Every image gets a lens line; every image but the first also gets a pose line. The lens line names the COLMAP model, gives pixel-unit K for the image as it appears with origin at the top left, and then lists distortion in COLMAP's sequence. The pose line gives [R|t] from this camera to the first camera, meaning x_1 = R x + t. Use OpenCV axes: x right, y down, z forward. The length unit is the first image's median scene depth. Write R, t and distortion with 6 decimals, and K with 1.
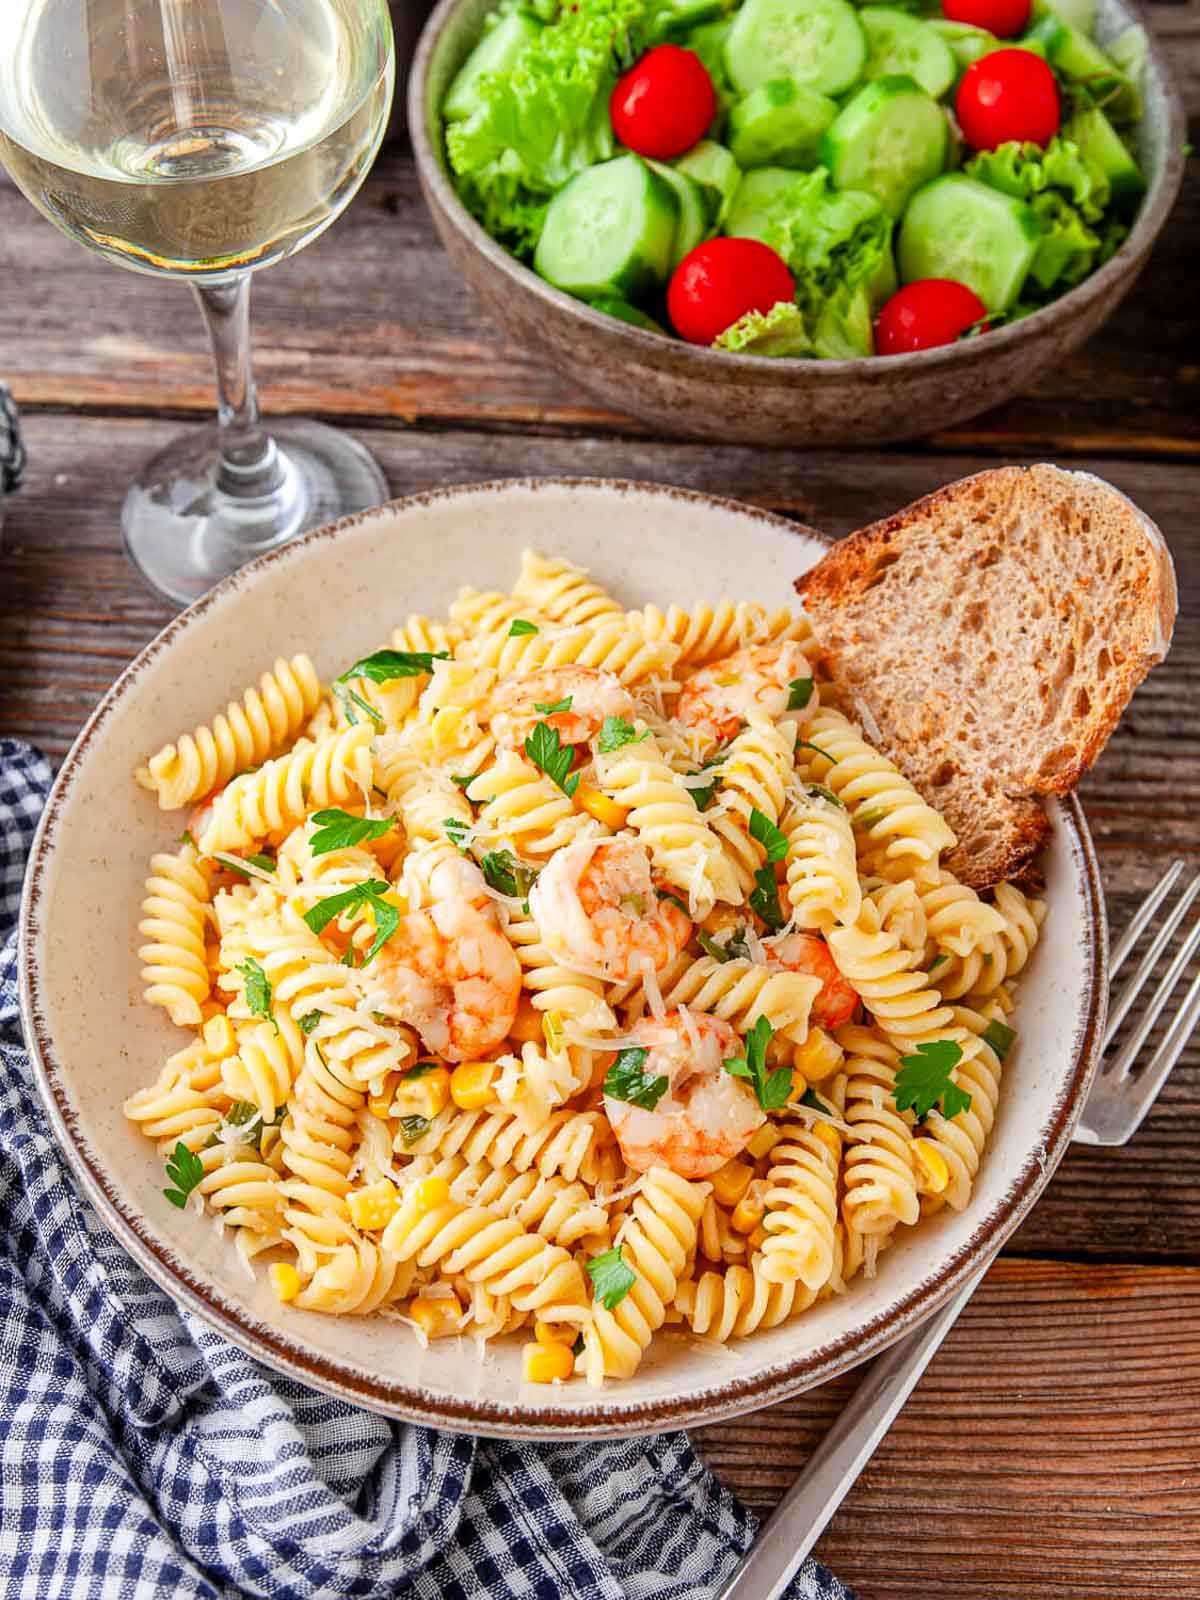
lens RADIAL K [[2039.5, 0, 600.0], [0, 2039.5, 800.0], [0, 0, 1]] dist [-0.034117, 0.013767]
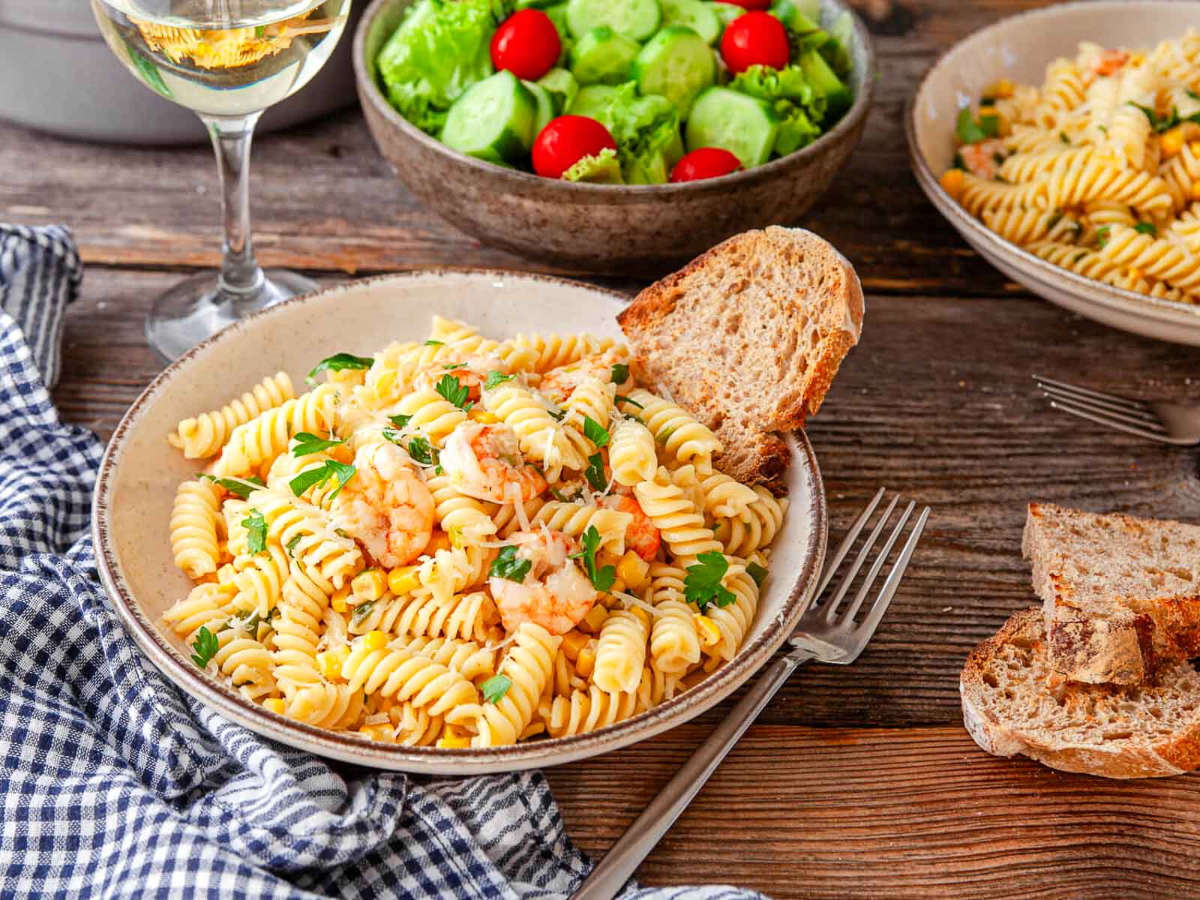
lens RADIAL K [[2119.7, 0, 600.0], [0, 2119.7, 450.0], [0, 0, 1]] dist [0.014417, -0.006523]
pose [[0.998749, -0.010572, 0.048875, 0.007495], [0.024042, 0.958537, -0.283953, 0.476877], [-0.043847, 0.284773, 0.957592, -0.511031]]
